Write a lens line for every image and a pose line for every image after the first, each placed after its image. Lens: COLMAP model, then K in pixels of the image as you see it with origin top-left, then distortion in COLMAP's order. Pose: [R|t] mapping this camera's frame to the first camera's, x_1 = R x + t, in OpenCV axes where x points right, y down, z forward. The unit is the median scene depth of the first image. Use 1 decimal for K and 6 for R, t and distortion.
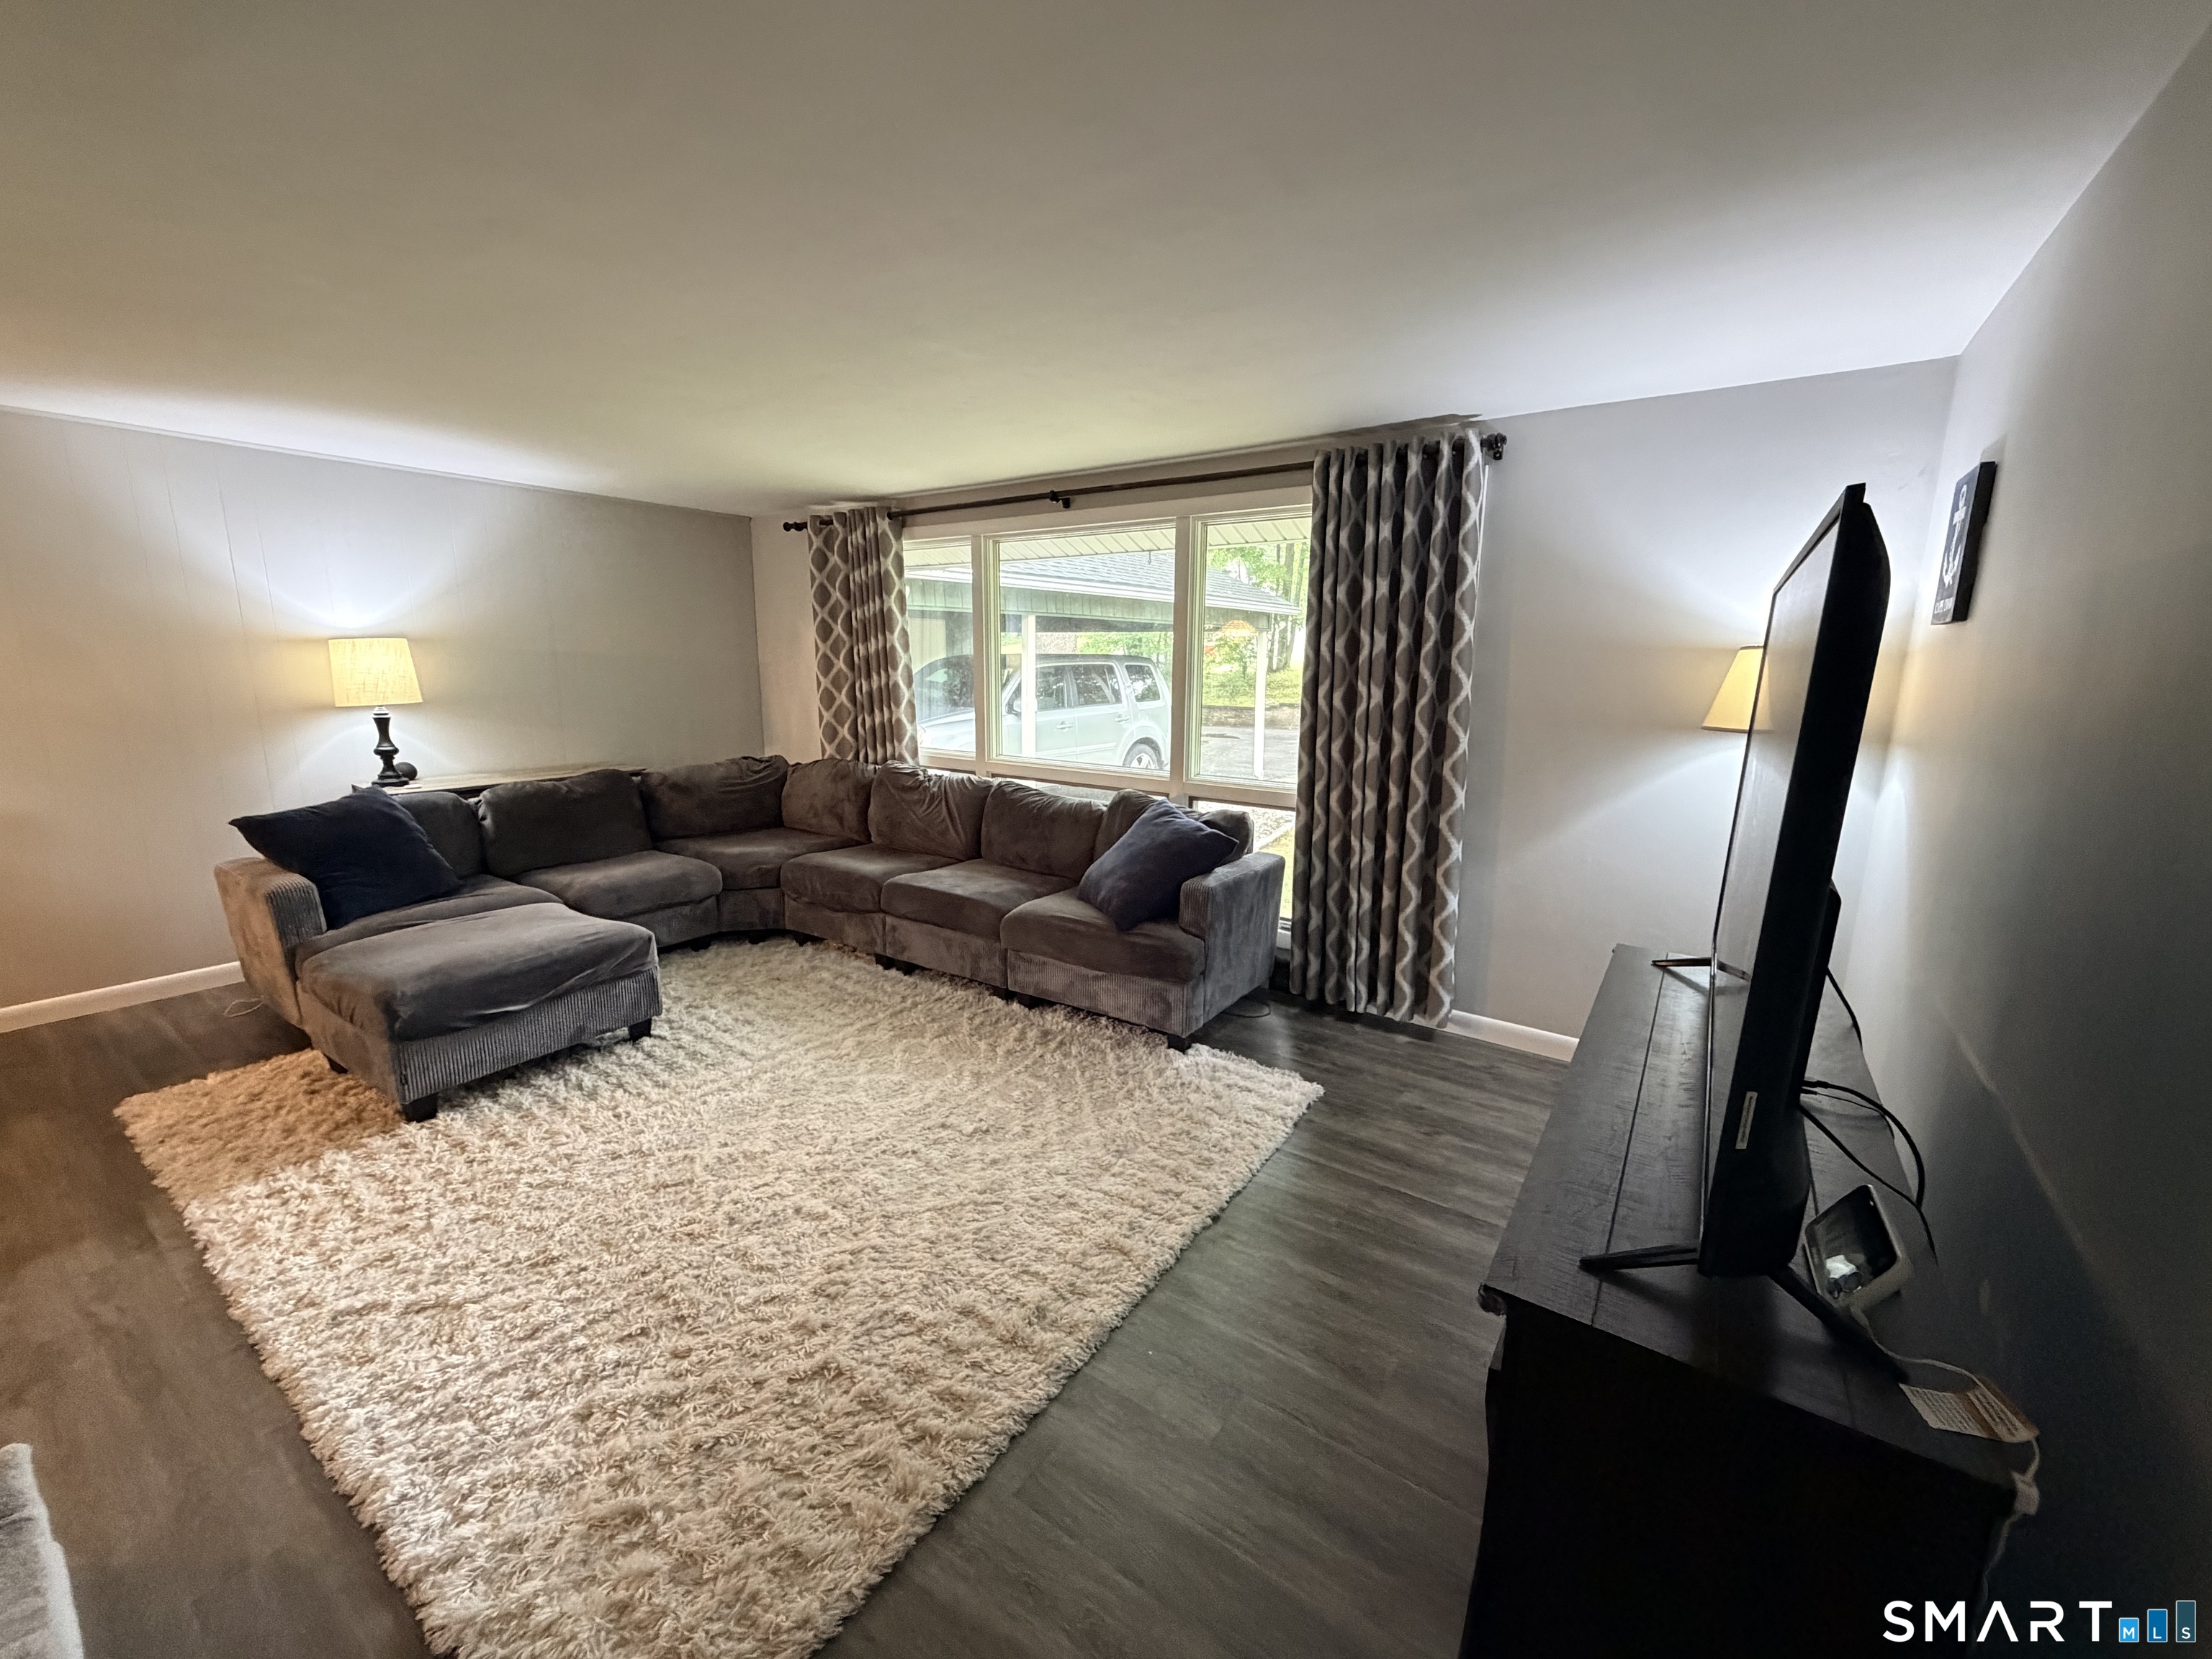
lens RADIAL K [[883.2, 0, 1097.3], [0, 883.2, 824.3], [0, 0, 1]] dist [-0.003070, 0.000794]
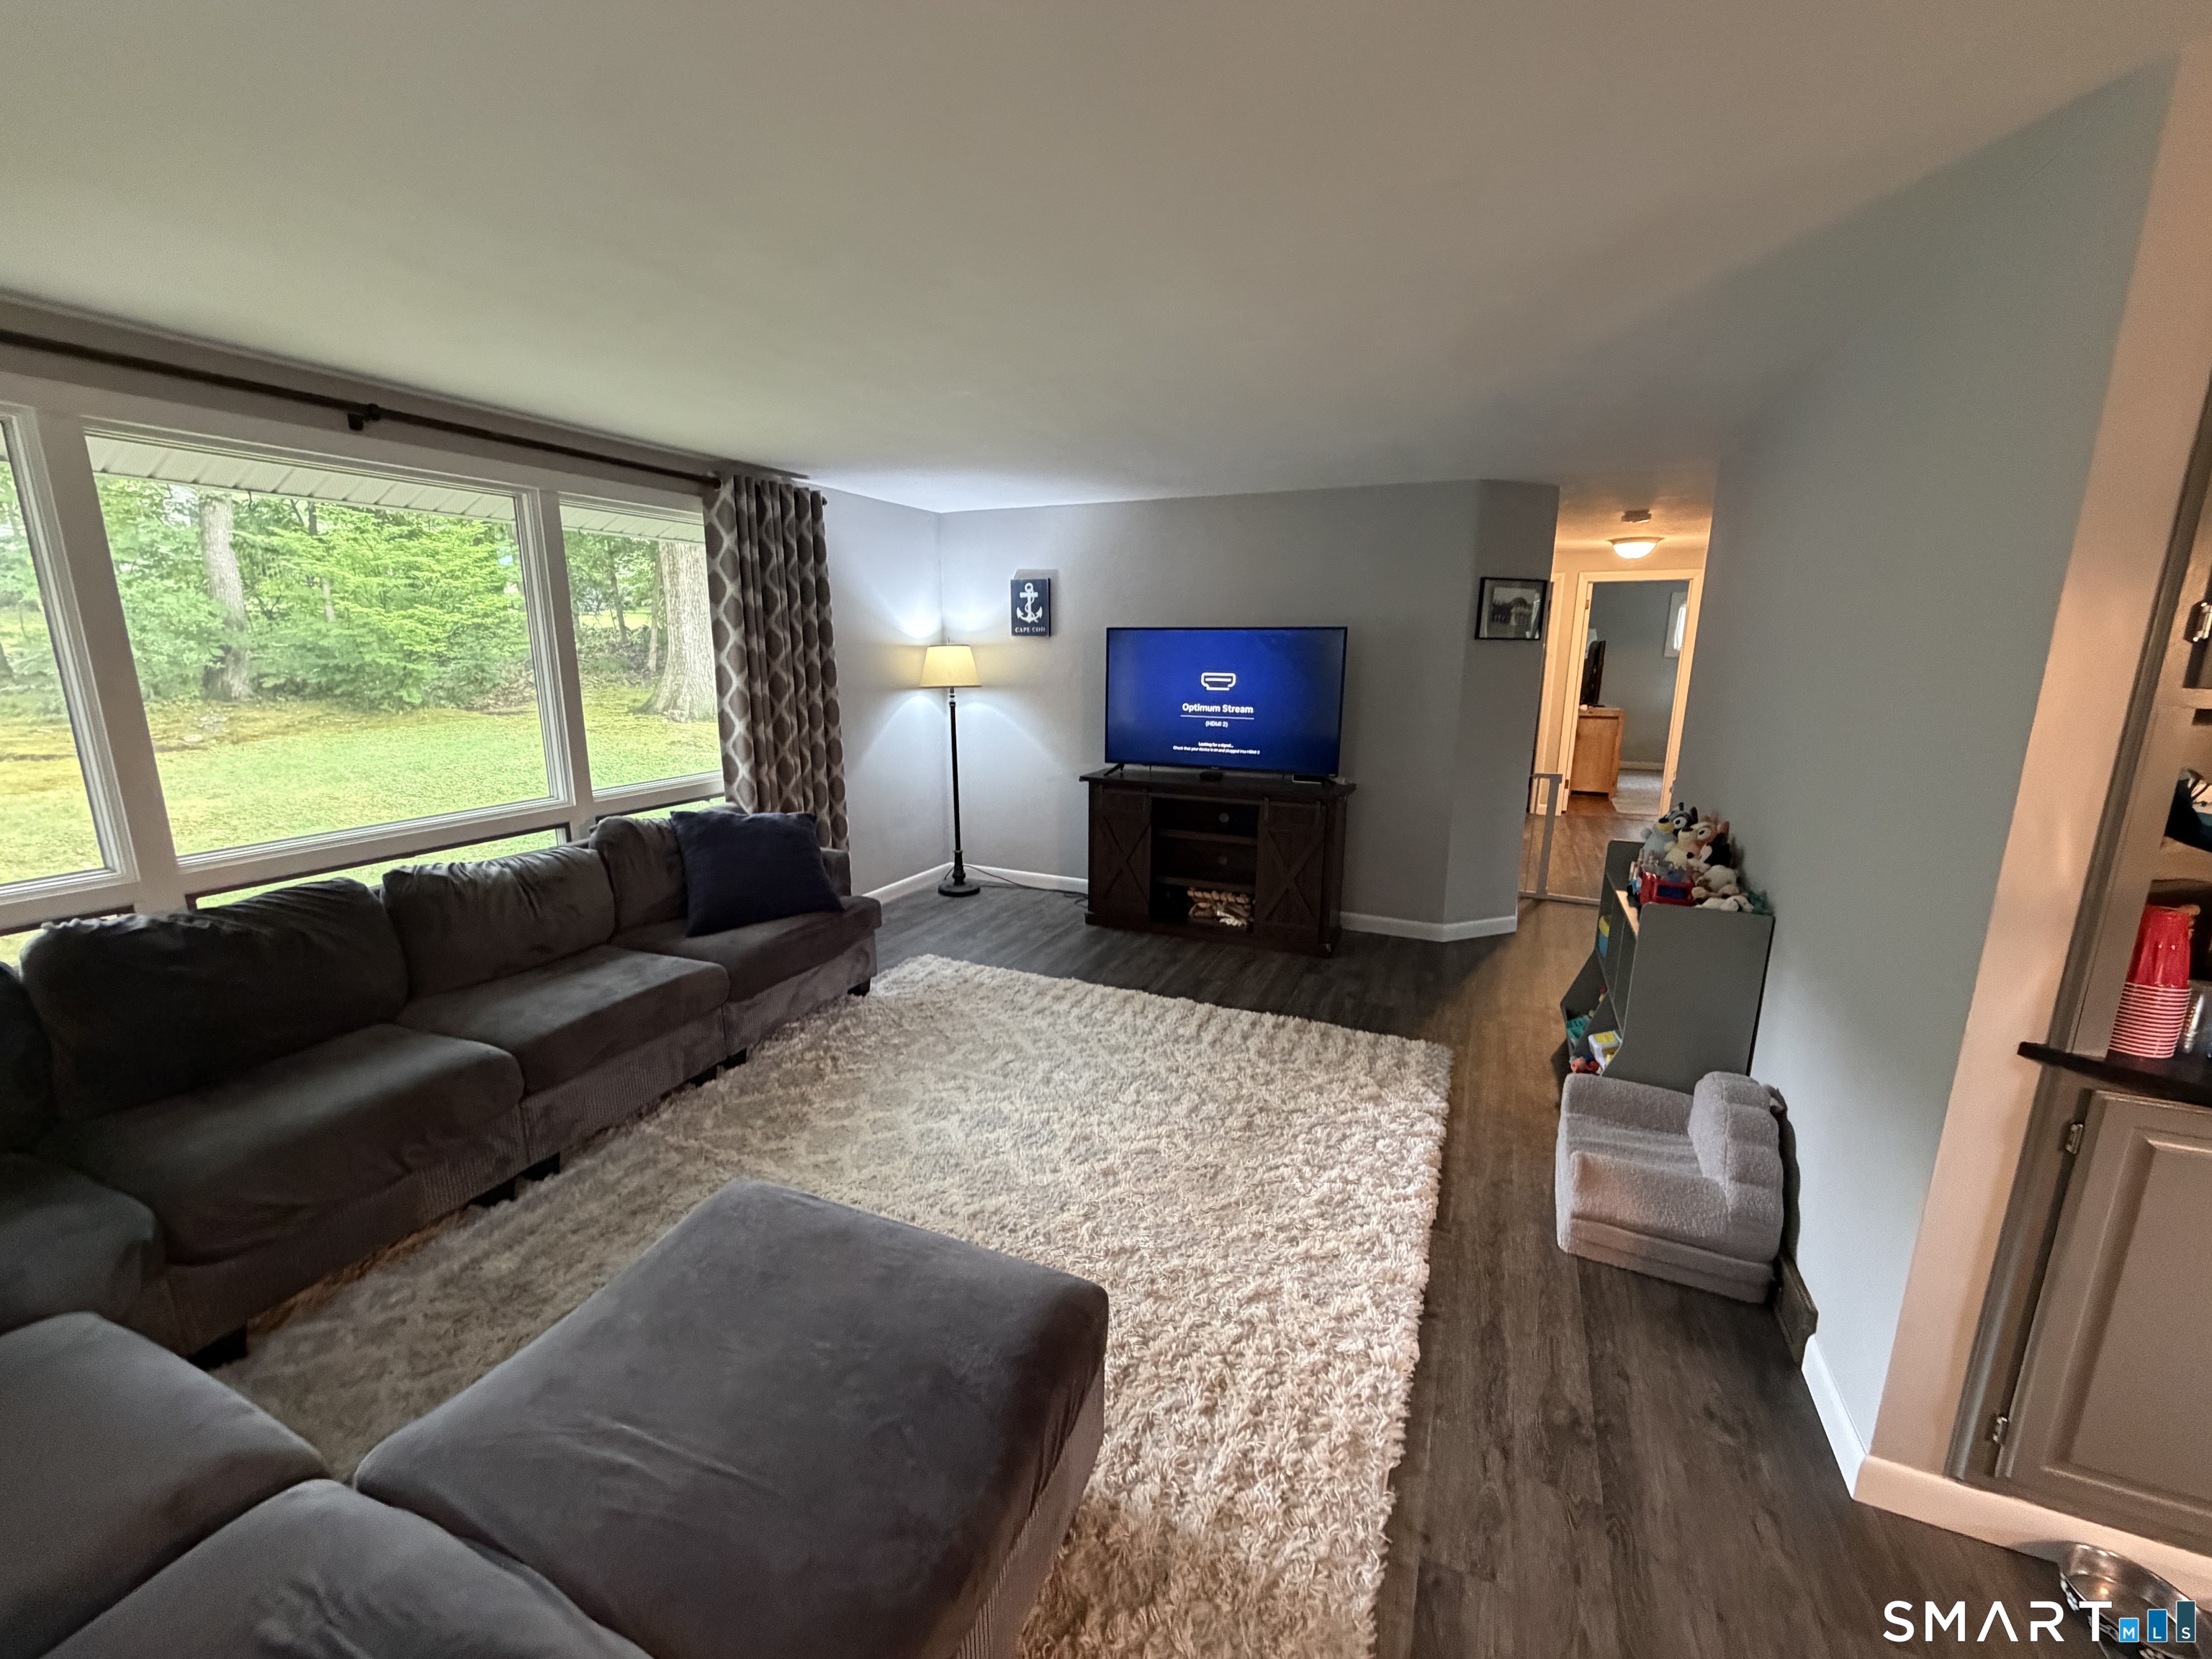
lens RADIAL K [[883.2, 0, 1106.1], [0, 883.2, 828.3], [0, 0, 1]] dist [-0.003070, 0.000794]
pose [[-0.197033, -0.214247, 0.956701, -1.016024], [0.178161, 0.951757, 0.249833, -0.182962], [-0.964073, 0.219672, -0.149357, 0.795495]]
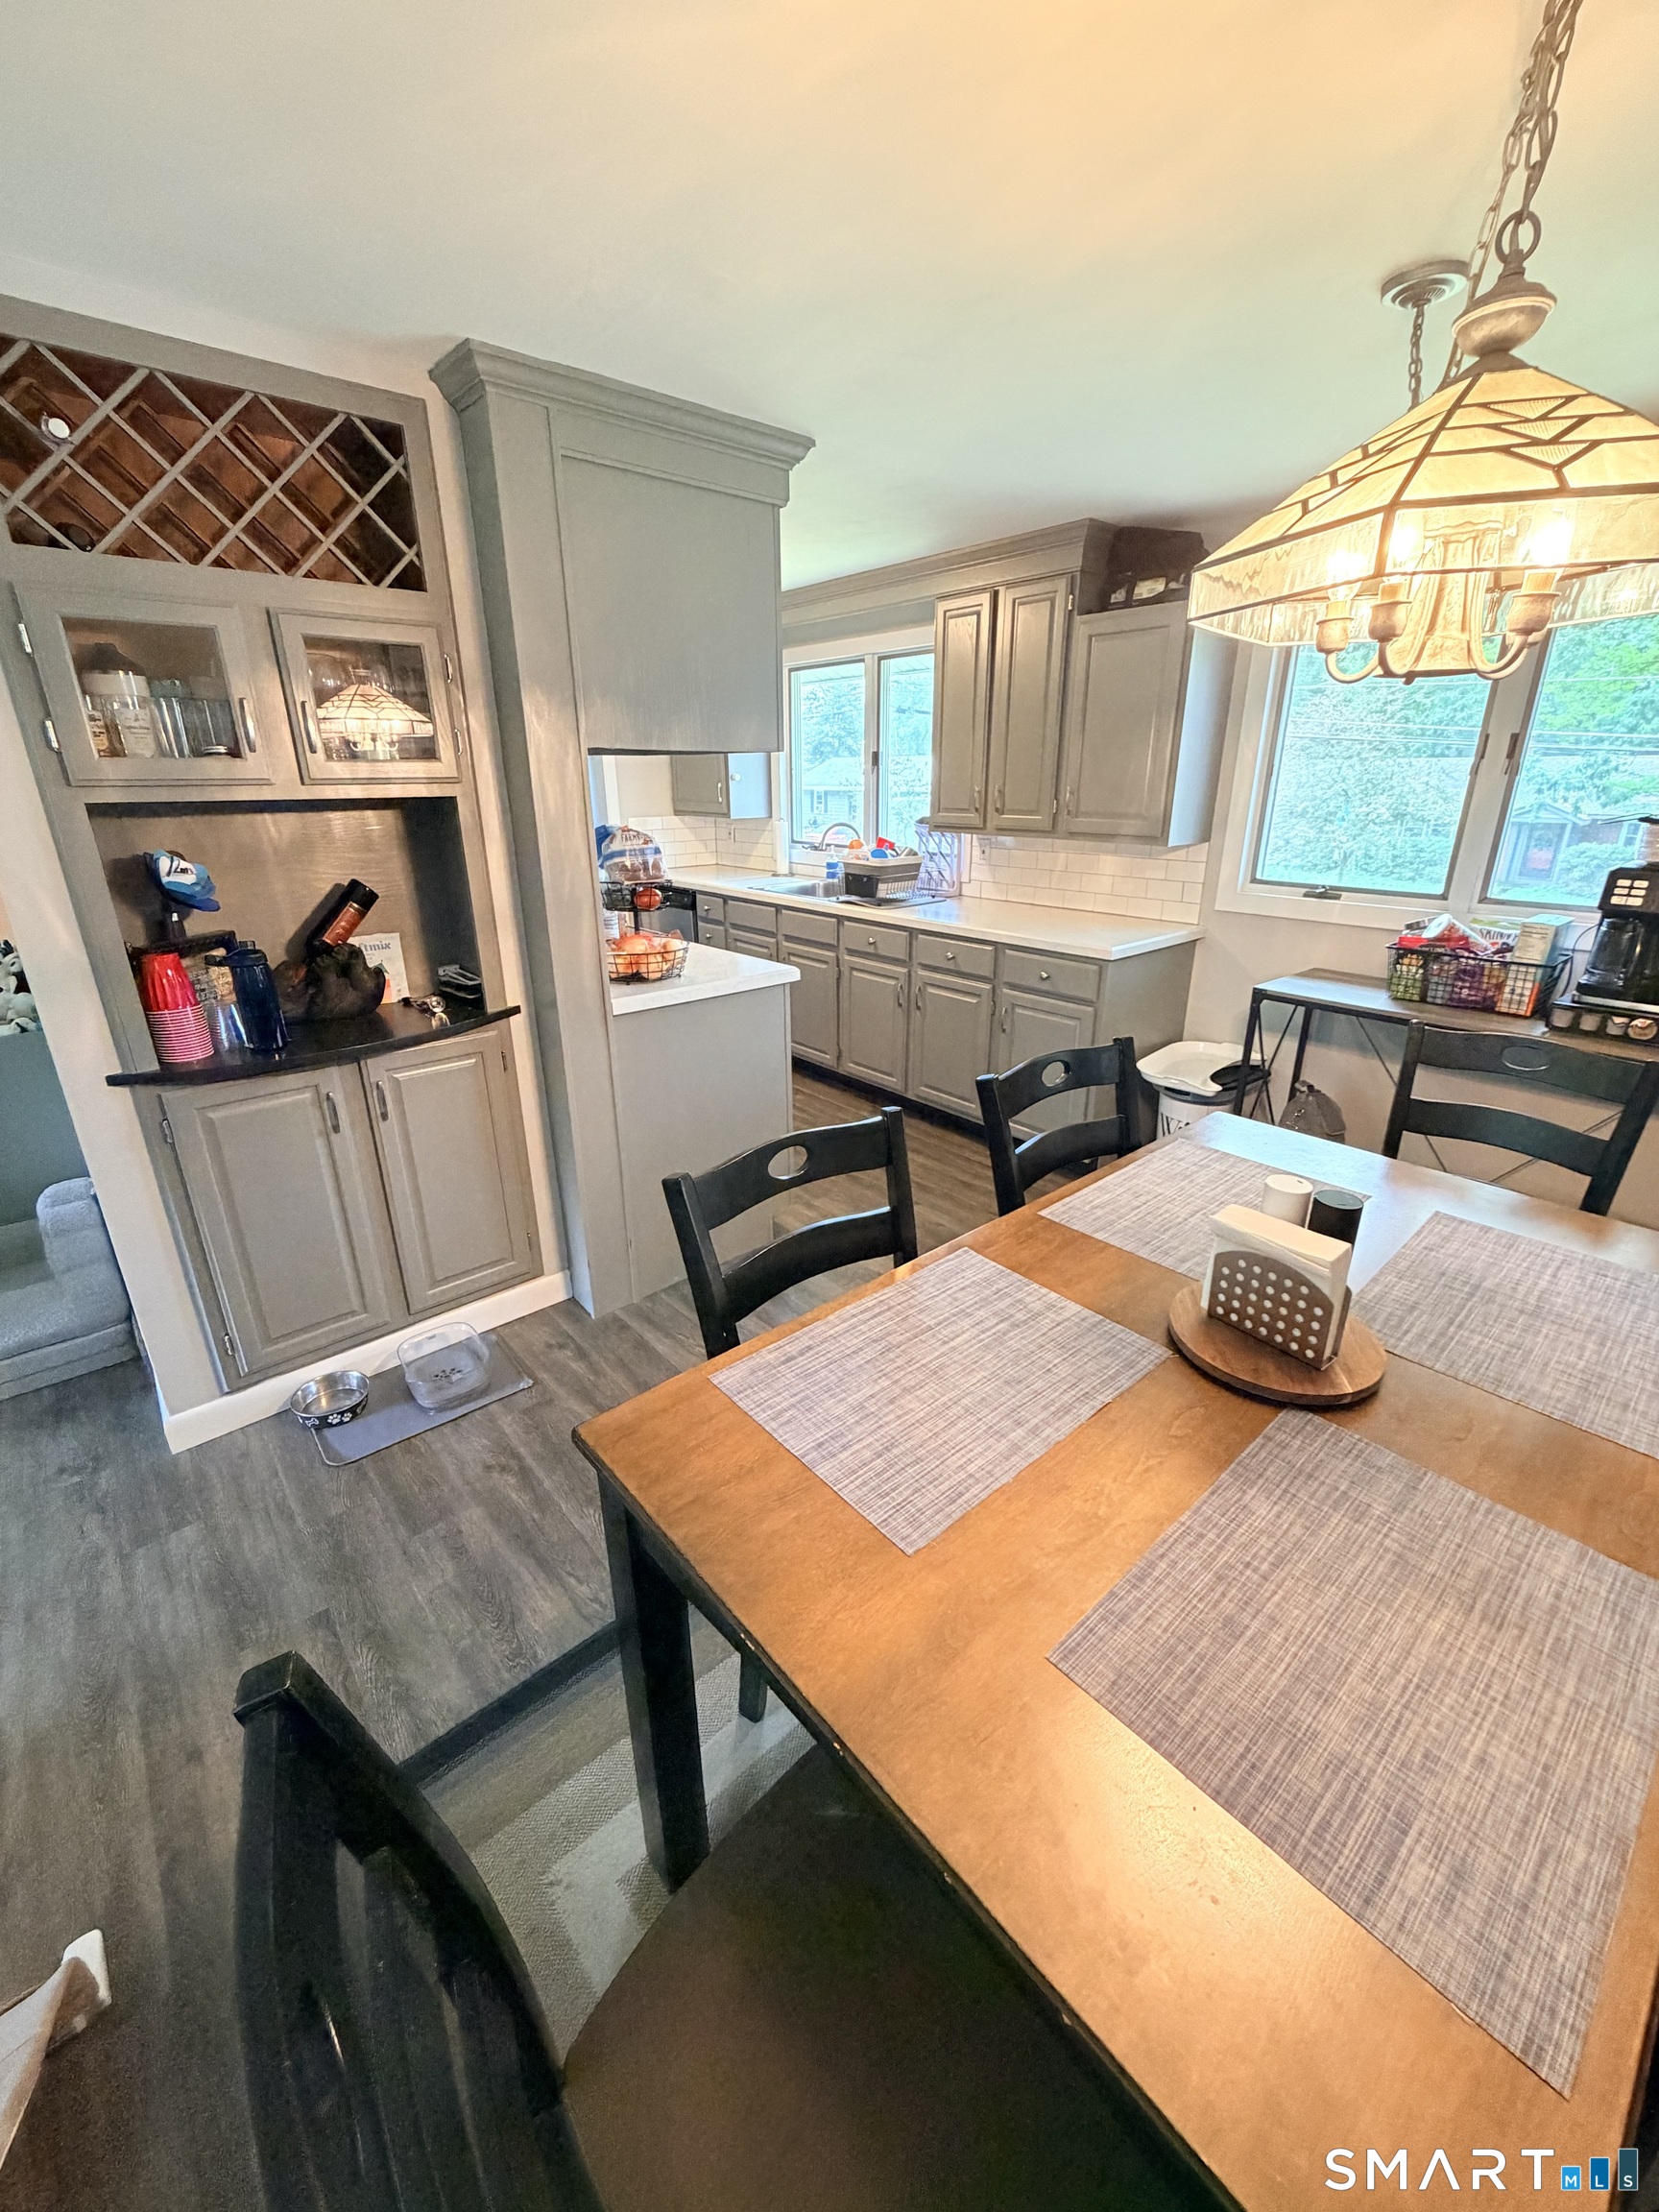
lens RADIAL K [[883.2, 0, 838.0], [0, 883.2, 1109.5], [0, 0, 1]] dist [-0.003070, 0.000794]
pose [[-0.972032, -0.085426, 0.218761, -1.269457], [0.040871, 0.855751, 0.515770, -0.150454], [-0.231265, 0.510286, -0.828326, 0.697281]]
